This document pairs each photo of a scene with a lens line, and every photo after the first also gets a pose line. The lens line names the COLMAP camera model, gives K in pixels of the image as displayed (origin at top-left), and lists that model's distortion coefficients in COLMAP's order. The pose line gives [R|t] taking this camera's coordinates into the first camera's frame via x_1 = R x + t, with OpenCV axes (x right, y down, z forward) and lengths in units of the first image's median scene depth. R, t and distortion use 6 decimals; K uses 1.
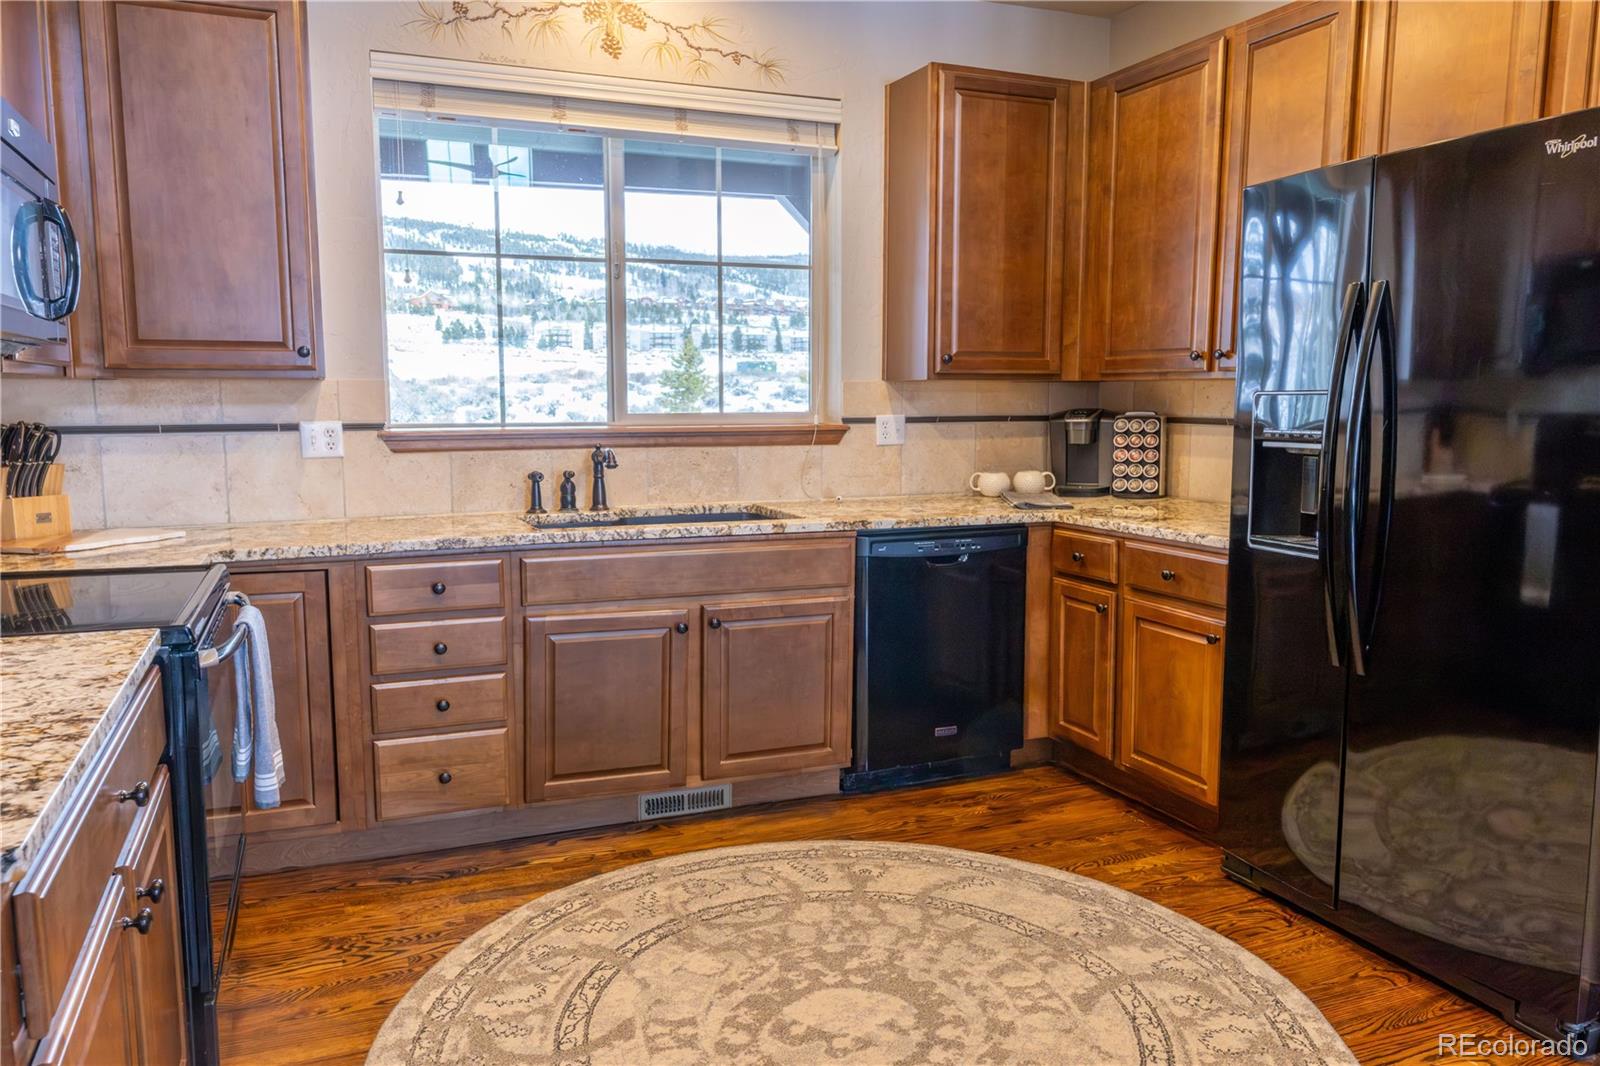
lens RADIAL K [[1152.3, 0, 800.0], [0, 1152.3, 533.0], [0, 0, 1]] dist [-0.001597, -0.004360]
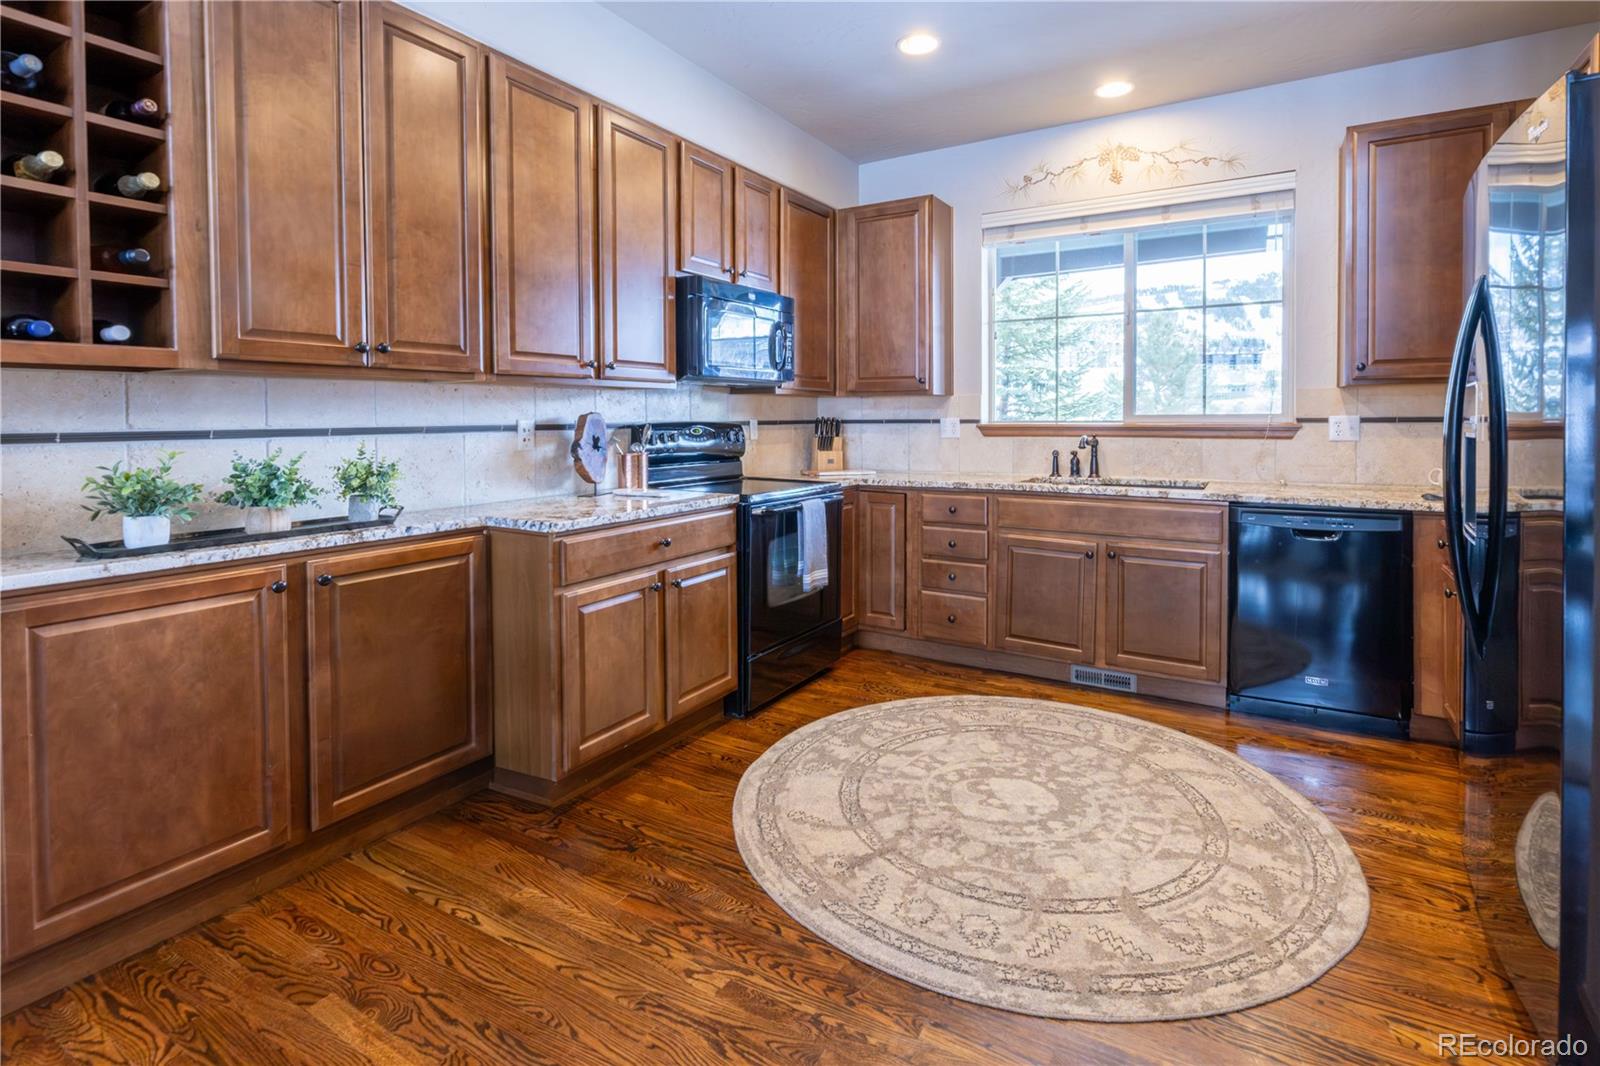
lens RADIAL K [[894.2, 0, 802.7], [0, 894.2, 434.7], [0, 0, 1]] dist [-0.003400, -0.000699]
pose [[0.536621, 0.014911, -0.843691, 0.697142], [-0.099752, 0.993954, -0.045879, 0.018581], [0.837906, 0.108780, 0.534864, 0.052285]]
